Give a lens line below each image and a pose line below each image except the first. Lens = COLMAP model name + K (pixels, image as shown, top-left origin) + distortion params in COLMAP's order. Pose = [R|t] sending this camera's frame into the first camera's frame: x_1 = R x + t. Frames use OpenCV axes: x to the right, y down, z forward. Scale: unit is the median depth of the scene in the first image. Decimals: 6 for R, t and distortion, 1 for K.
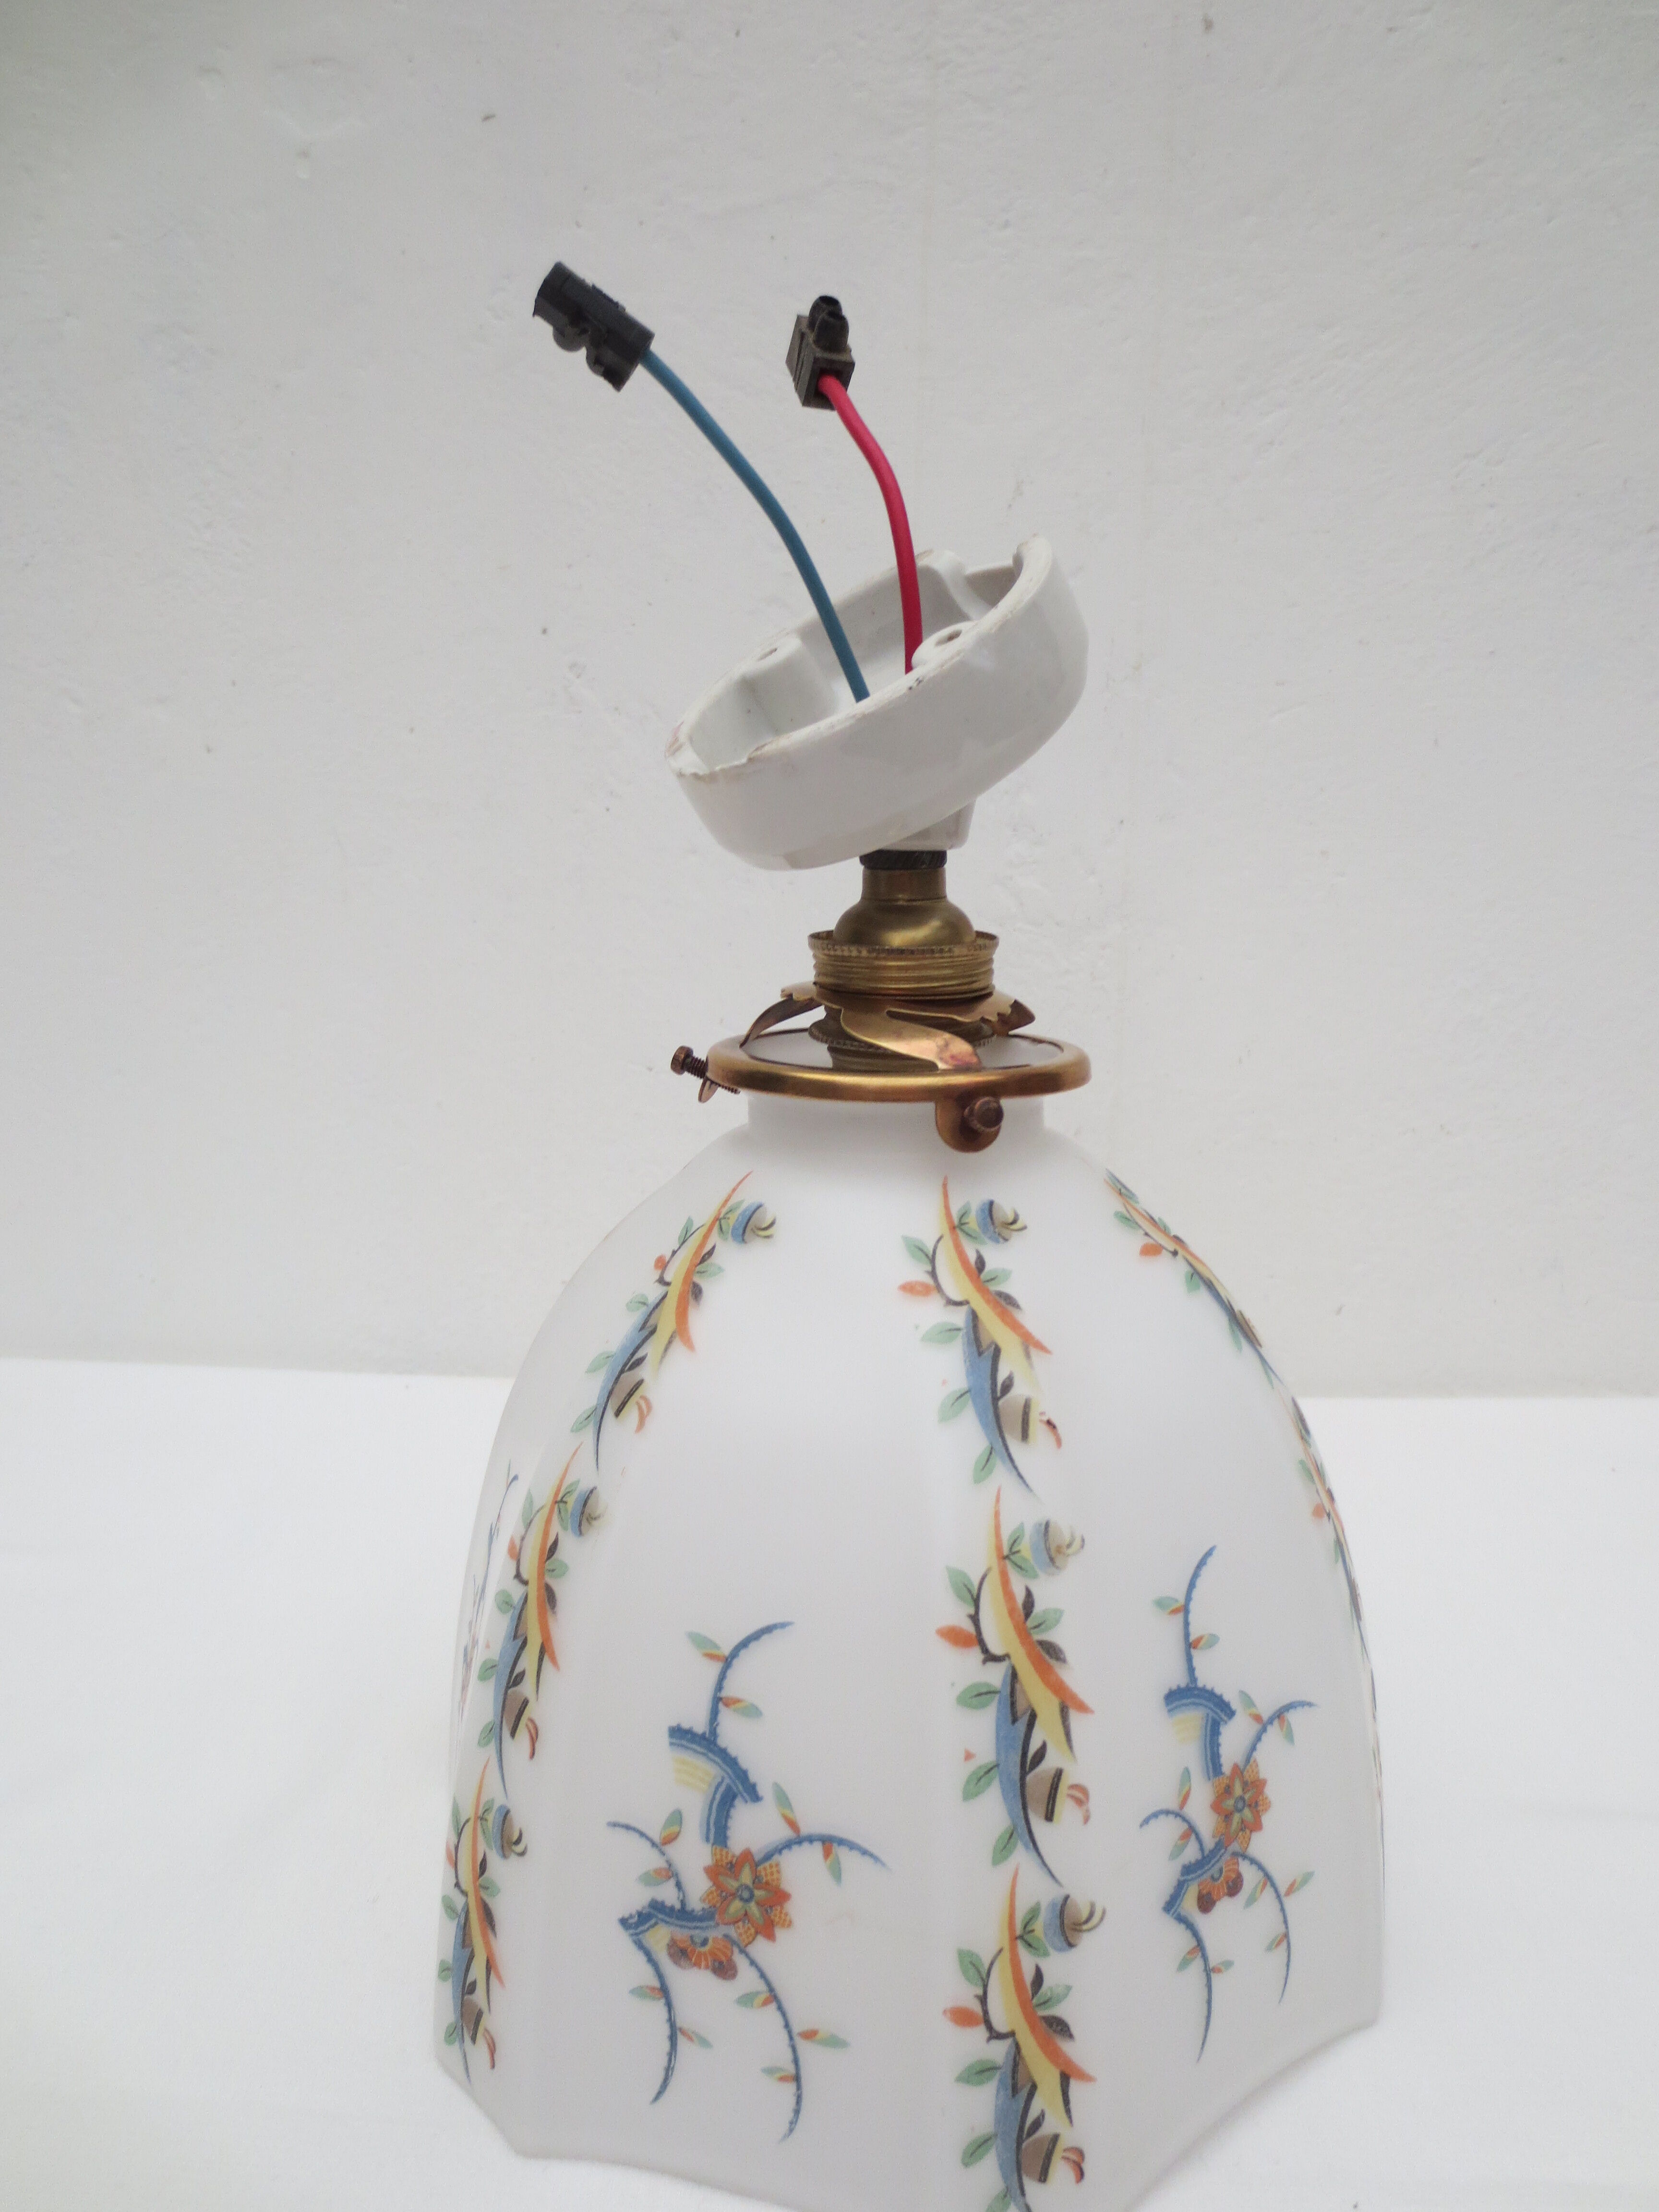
lens RADIAL K [[1586.2, 0, 829.5], [0, 1586.2, 1106.0], [0, 0, 1]] dist [-0.029576, 0.026854]
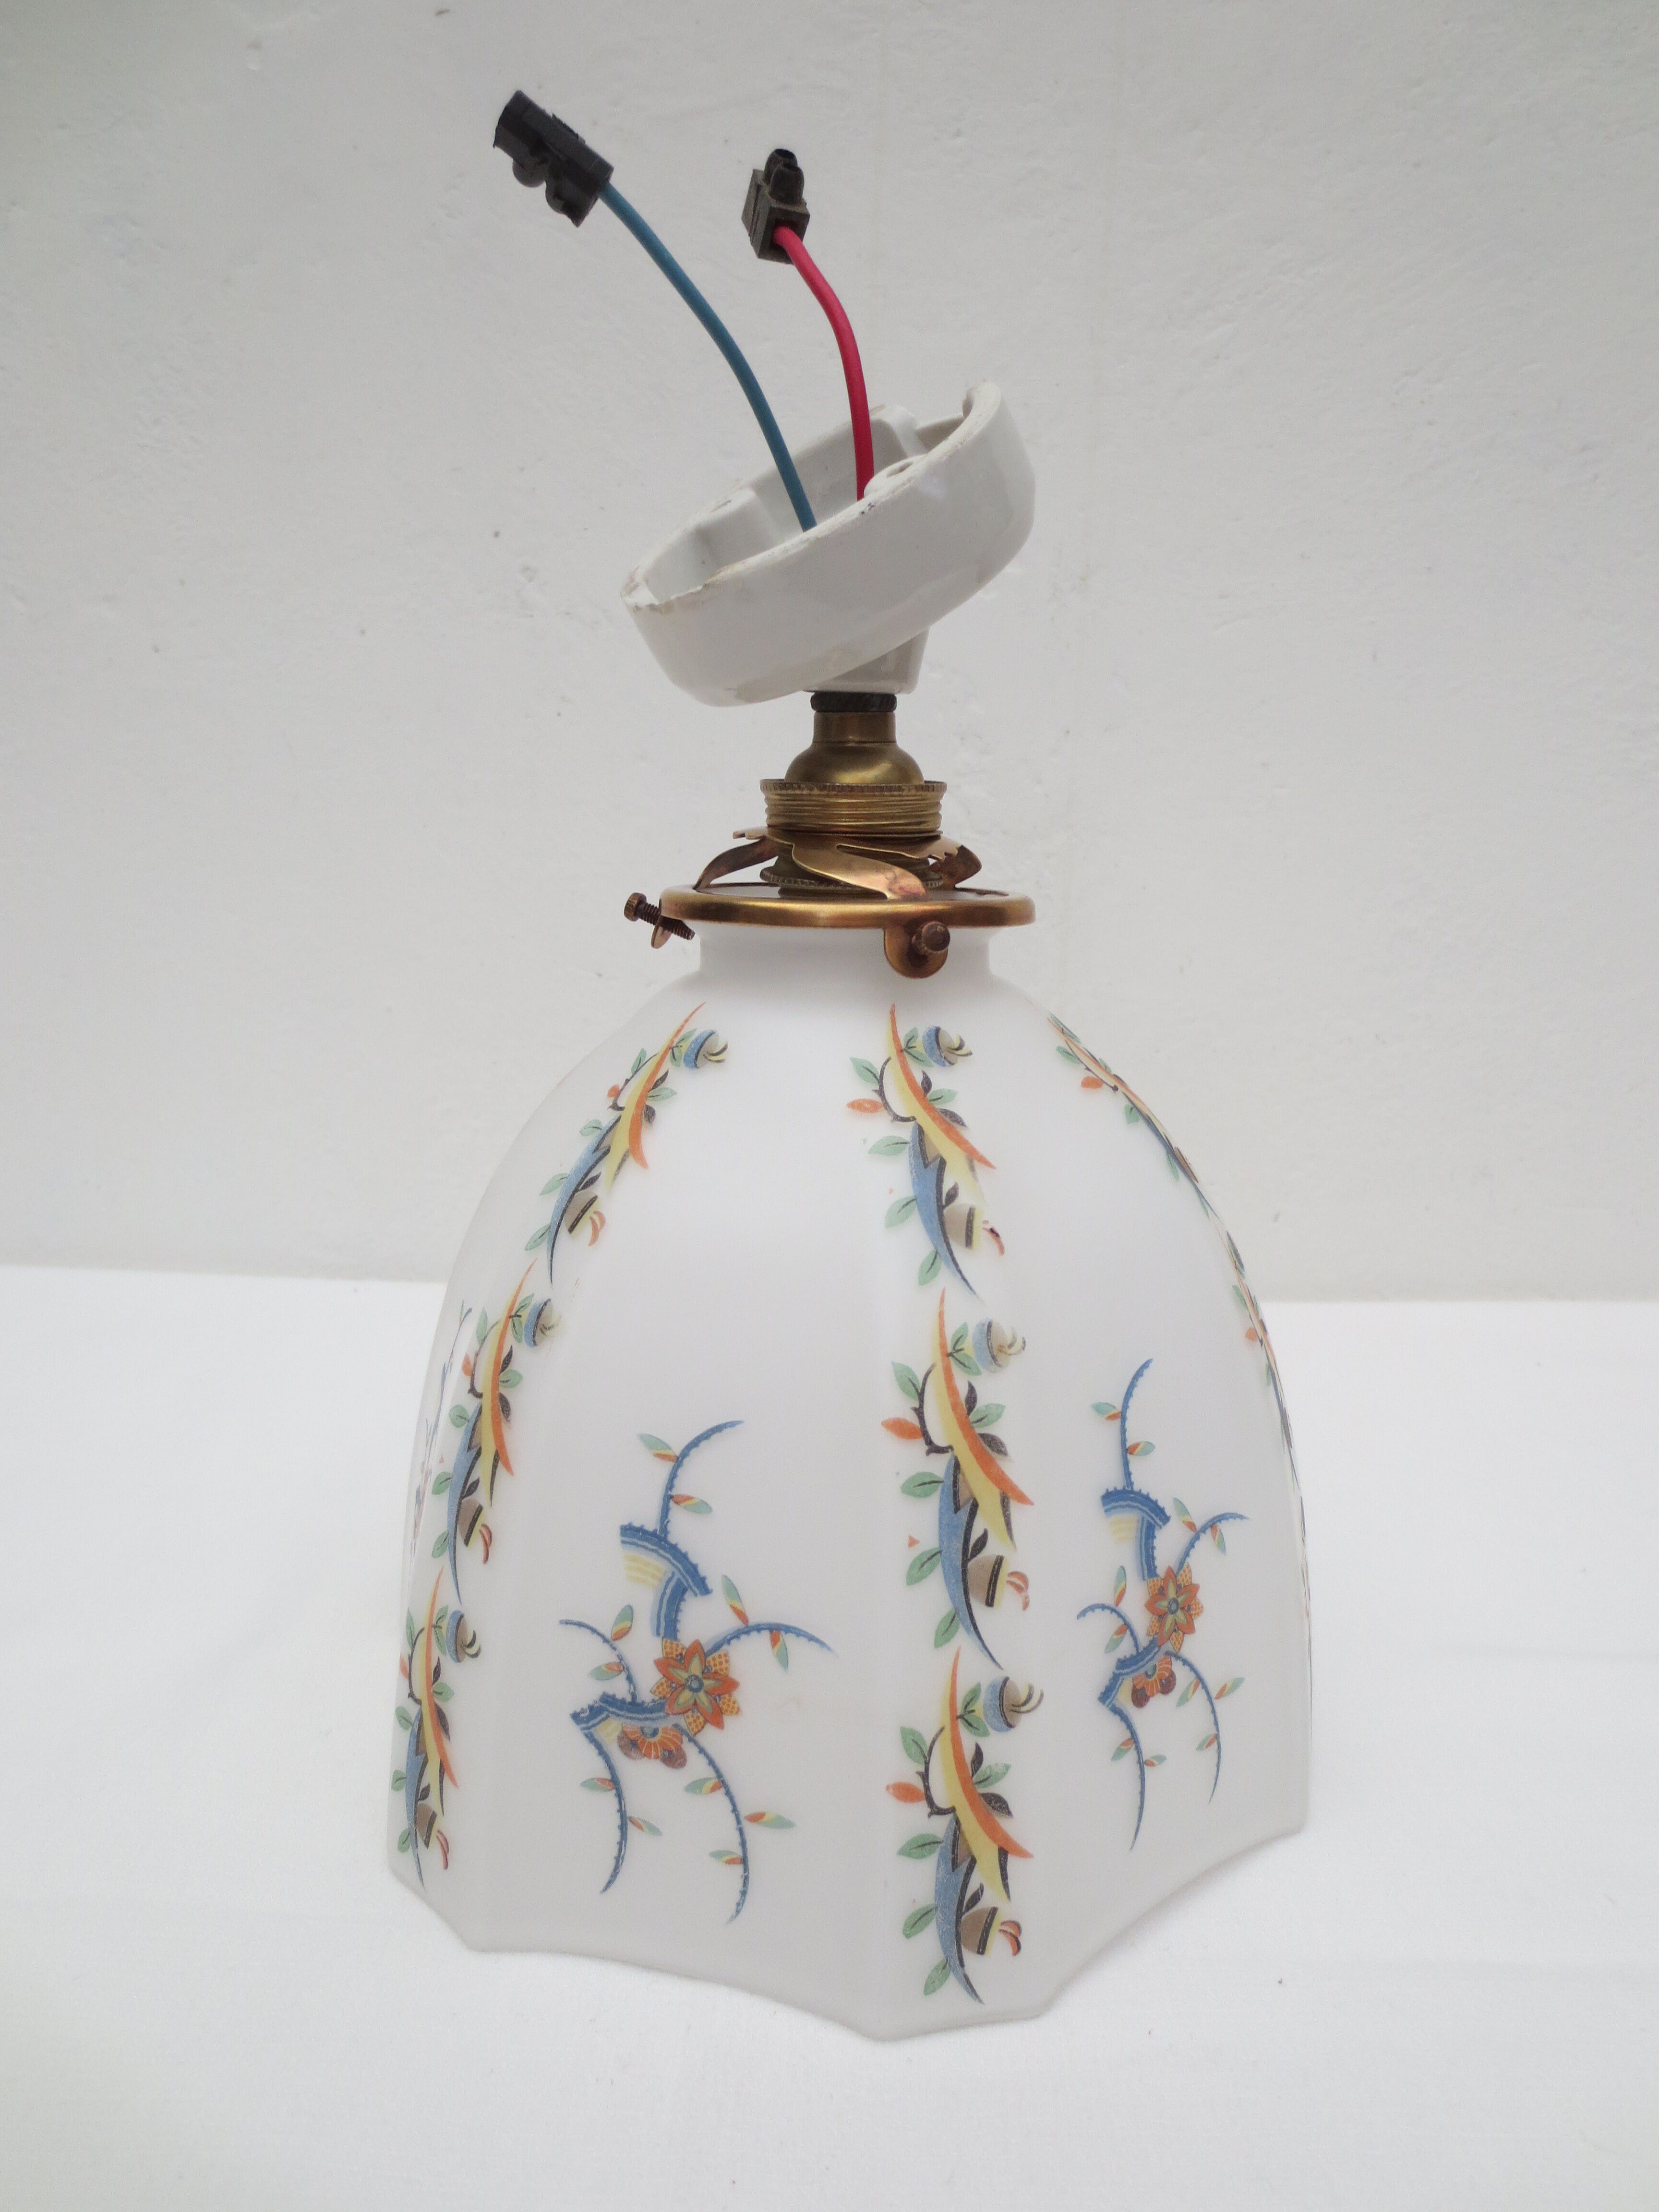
lens RADIAL K [[1586.2, 0, 829.5], [0, 1586.2, 1106.0], [0, 0, 1]] dist [-0.029576, 0.026854]
pose [[0.999403, 0.006018, 0.034011, -0.002725], [-0.006406, 0.999915, 0.011318, 0.103347], [-0.033940, -0.011529, 0.999357, -0.025974]]
